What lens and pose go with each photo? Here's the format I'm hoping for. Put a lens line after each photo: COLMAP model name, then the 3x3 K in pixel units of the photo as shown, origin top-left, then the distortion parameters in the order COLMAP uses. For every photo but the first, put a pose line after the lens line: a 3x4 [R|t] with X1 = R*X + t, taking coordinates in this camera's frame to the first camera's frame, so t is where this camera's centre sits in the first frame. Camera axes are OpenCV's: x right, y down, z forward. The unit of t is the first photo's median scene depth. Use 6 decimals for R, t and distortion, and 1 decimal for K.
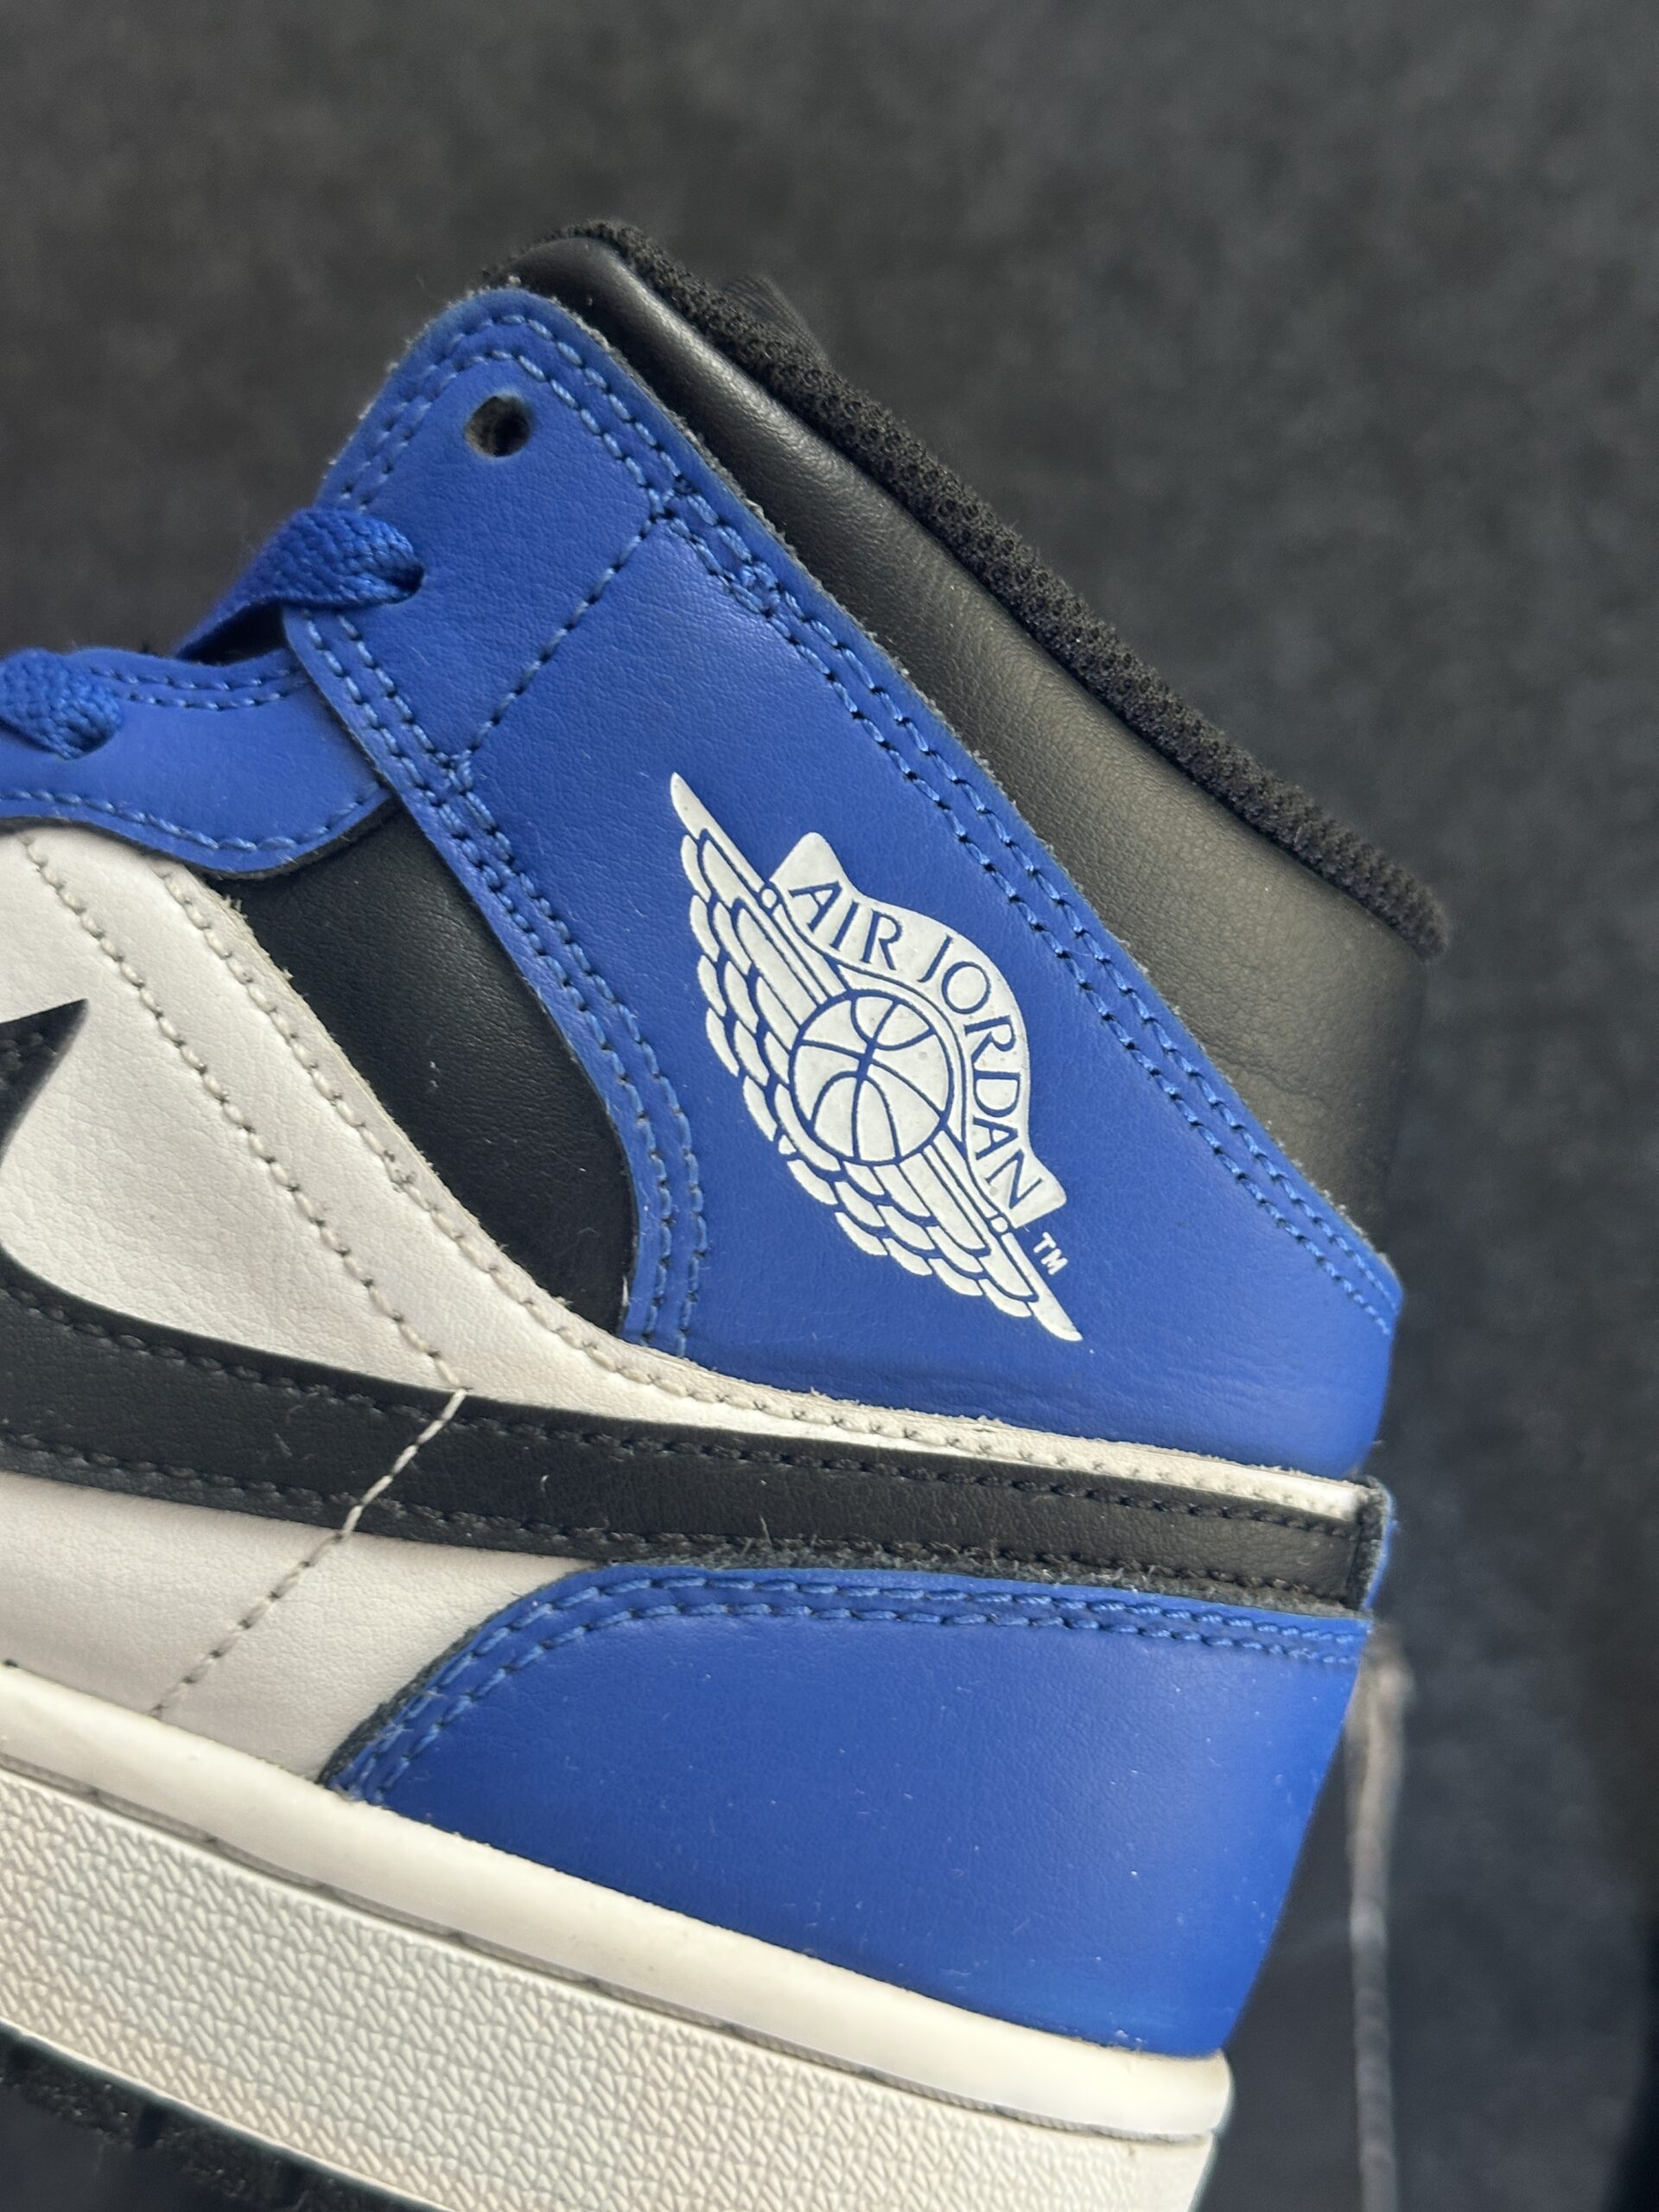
lens RADIAL K [[3018.3, 0, 829.5], [0, 3018.3, 1106.0], [0, 0, 1]] dist [0.190185, -0.851305]
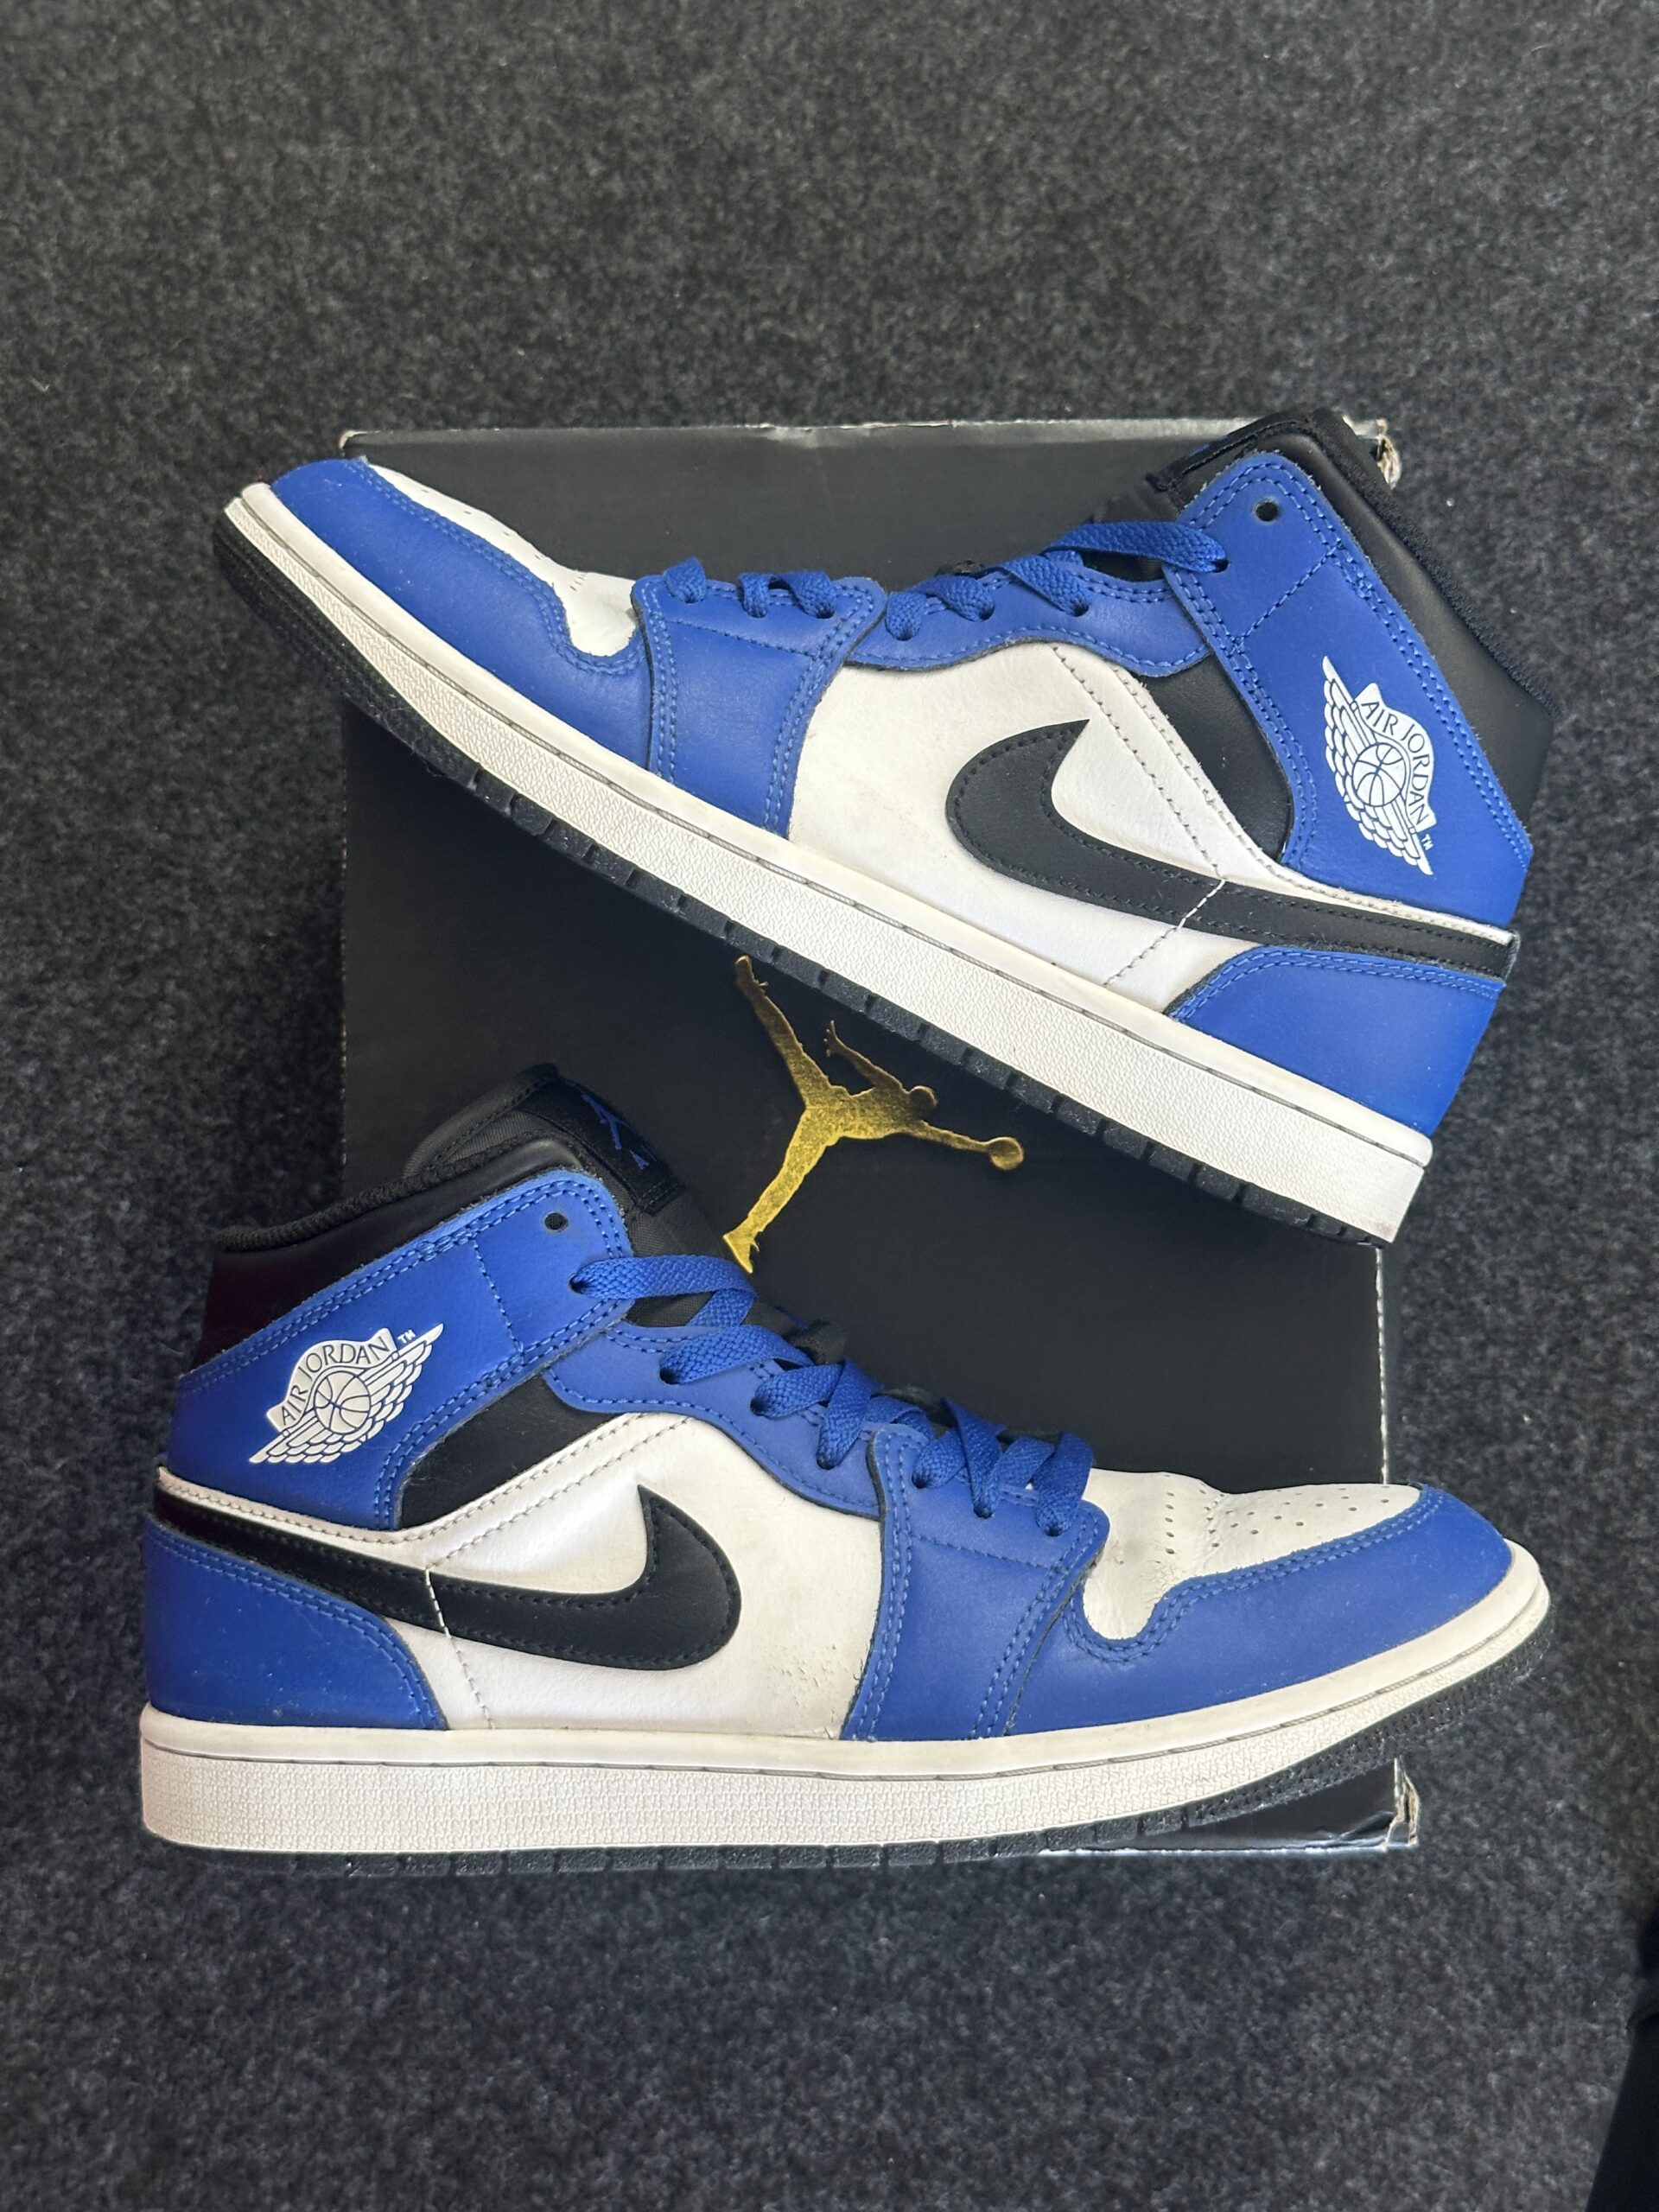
lens RADIAL K [[3018.3, 0, 829.5], [0, 3018.3, 1106.0], [0, 0, 1]] dist [0.190185, -0.851305]
pose [[0.988721, 0.066422, 0.134238, -0.814859], [-0.094823, 0.971384, 0.217764, -0.265974], [-0.115932, -0.228036, 0.966726, -1.630825]]
